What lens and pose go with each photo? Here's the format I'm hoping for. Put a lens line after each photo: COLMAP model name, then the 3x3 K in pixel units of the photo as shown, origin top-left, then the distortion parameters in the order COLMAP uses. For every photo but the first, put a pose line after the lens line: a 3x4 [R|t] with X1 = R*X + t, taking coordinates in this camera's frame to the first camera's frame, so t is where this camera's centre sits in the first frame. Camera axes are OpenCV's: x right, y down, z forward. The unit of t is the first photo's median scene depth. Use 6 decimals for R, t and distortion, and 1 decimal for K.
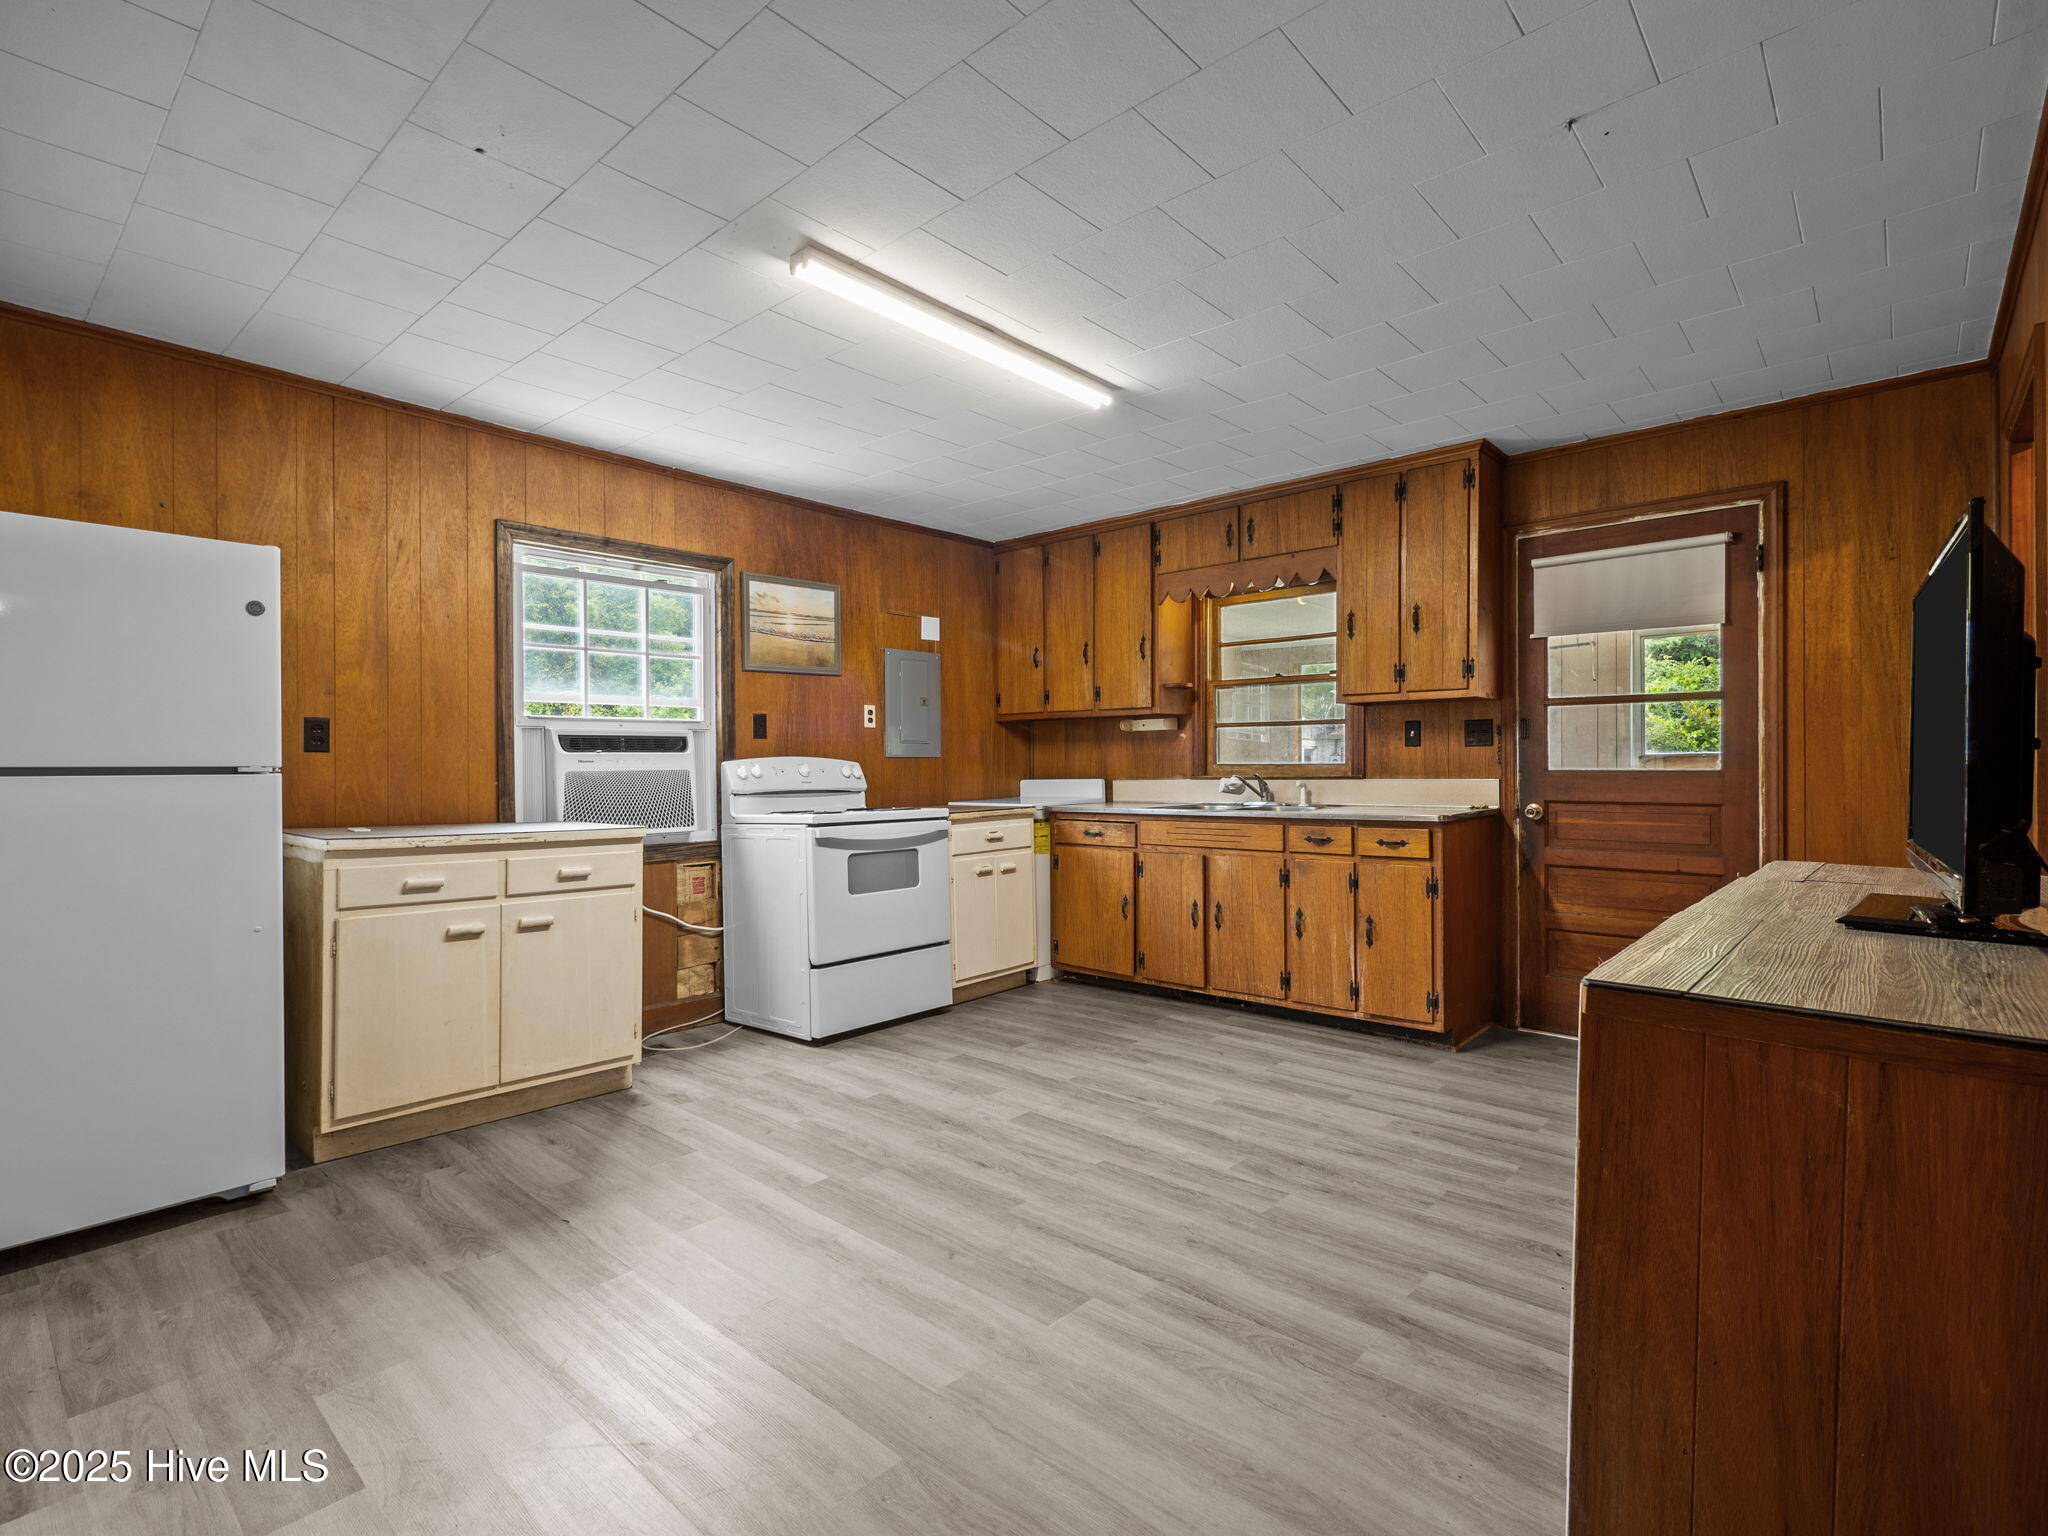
lens RADIAL K [[973.7, 0, 1027.2], [0, 973.7, 769.9], [0, 0, 1]] dist [-0.001150, 0.001997]
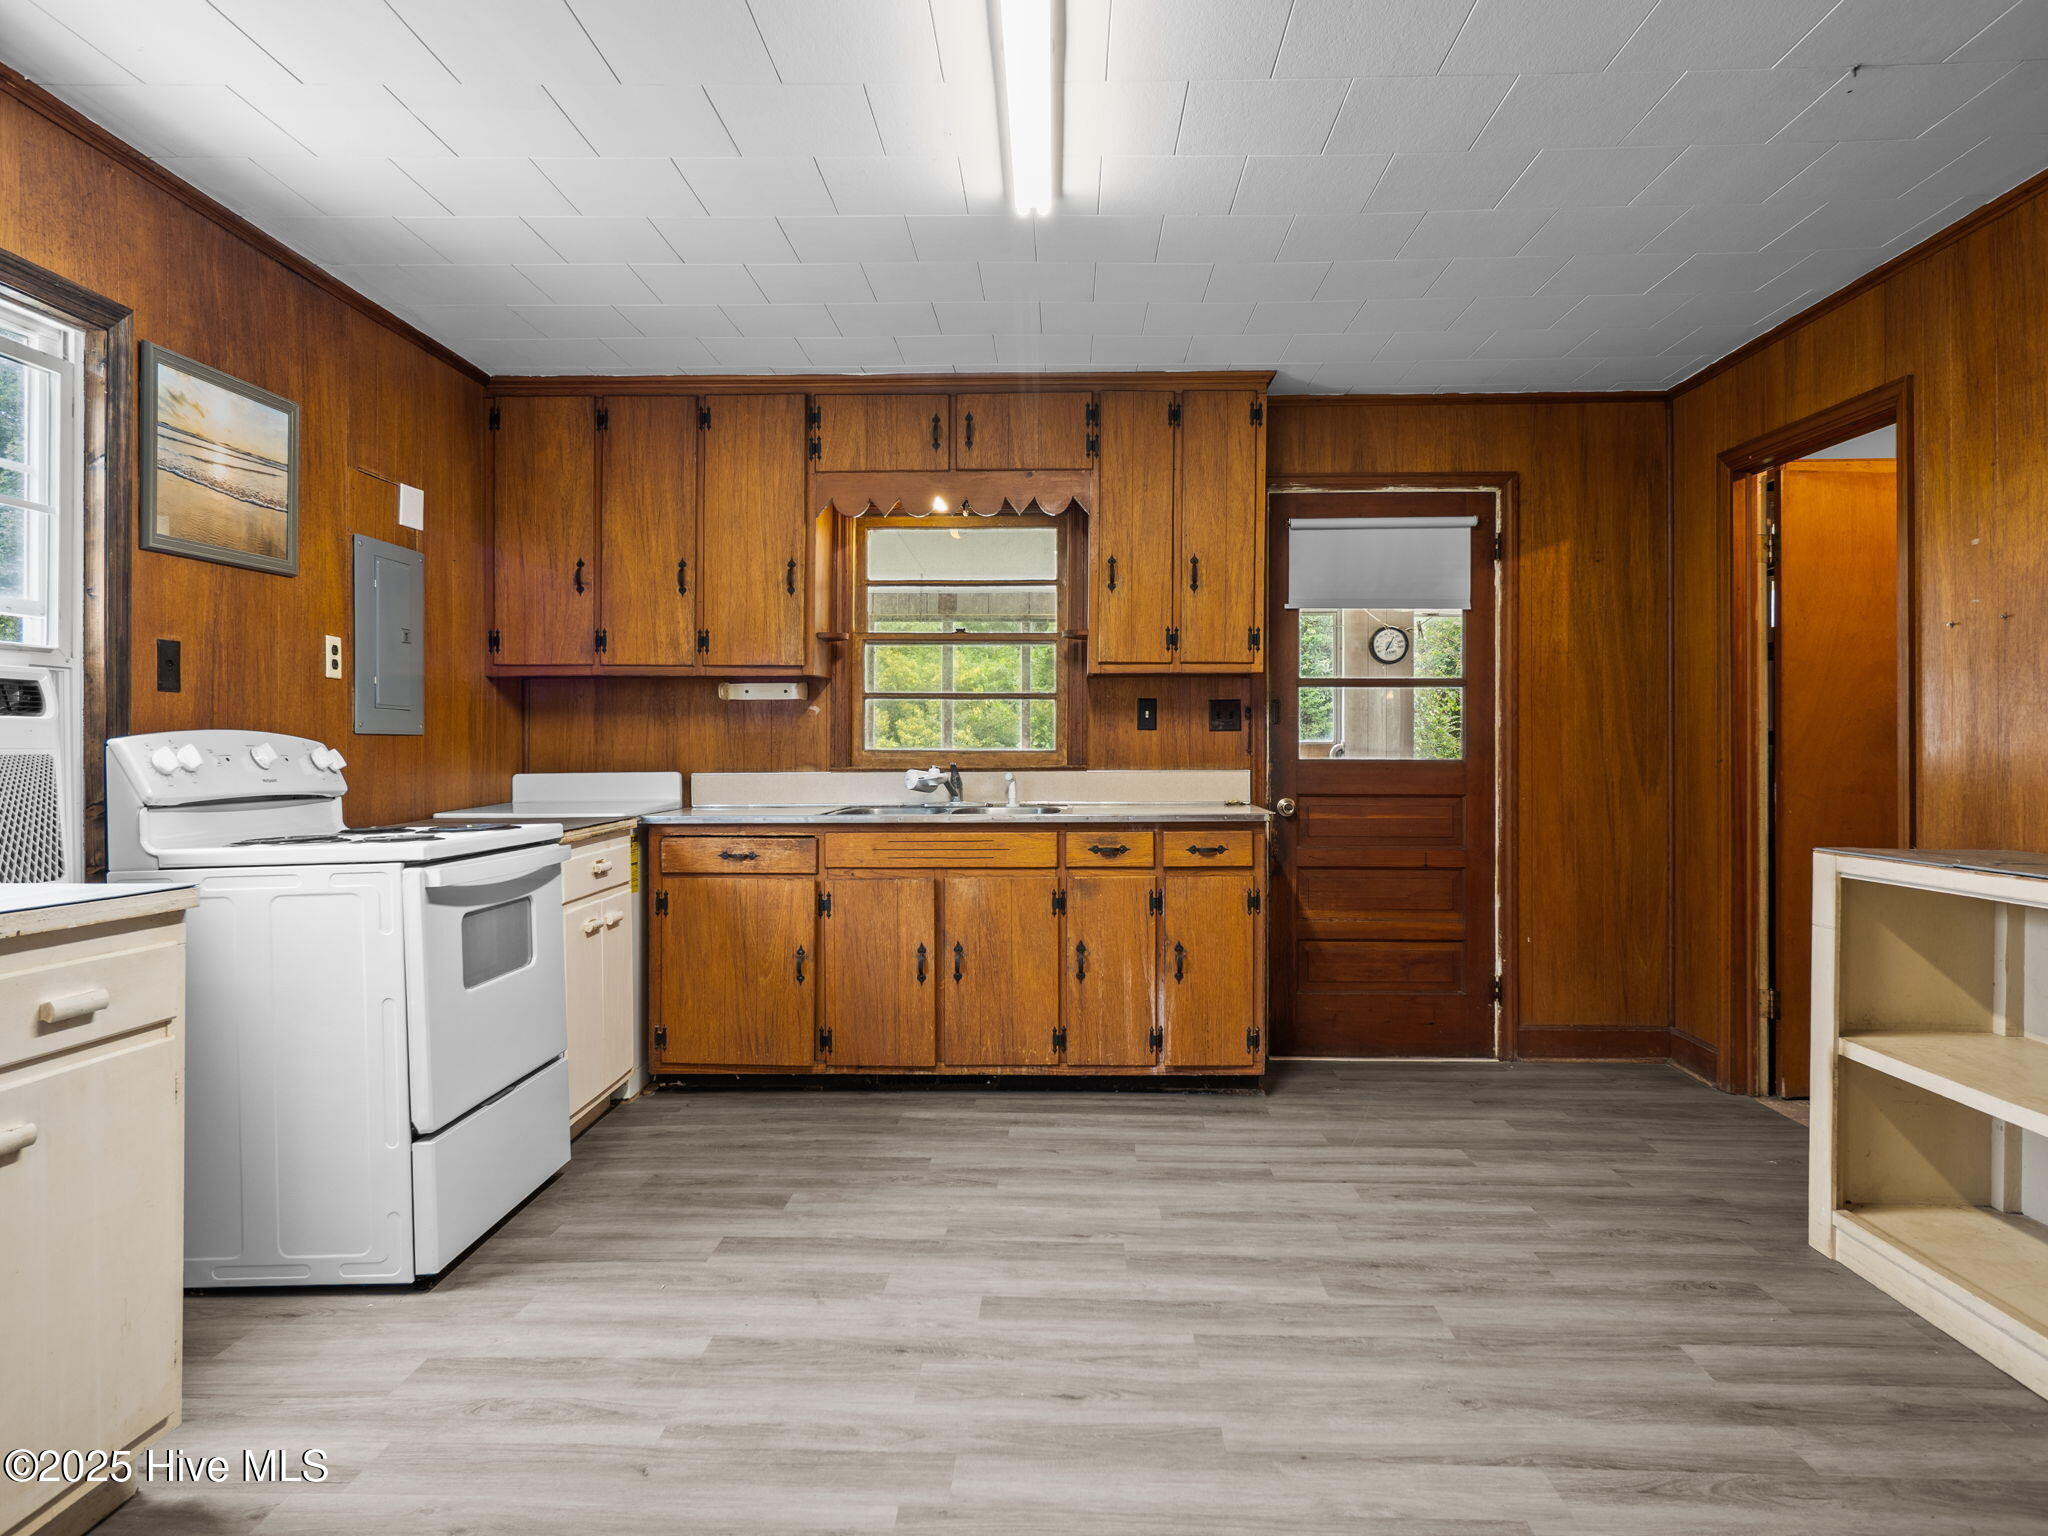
lens RADIAL K [[1281.9, 0, 1014.0], [0, 1281.9, 753.2], [0, 0, 1]] dist [0.003646, -0.000589]
pose [[0.769632, 0.005141, 0.638467, -0.363909], [-0.001981, 0.999982, -0.005663, 0.001496], [-0.638485, 0.003094, 0.769628, 0.242279]]
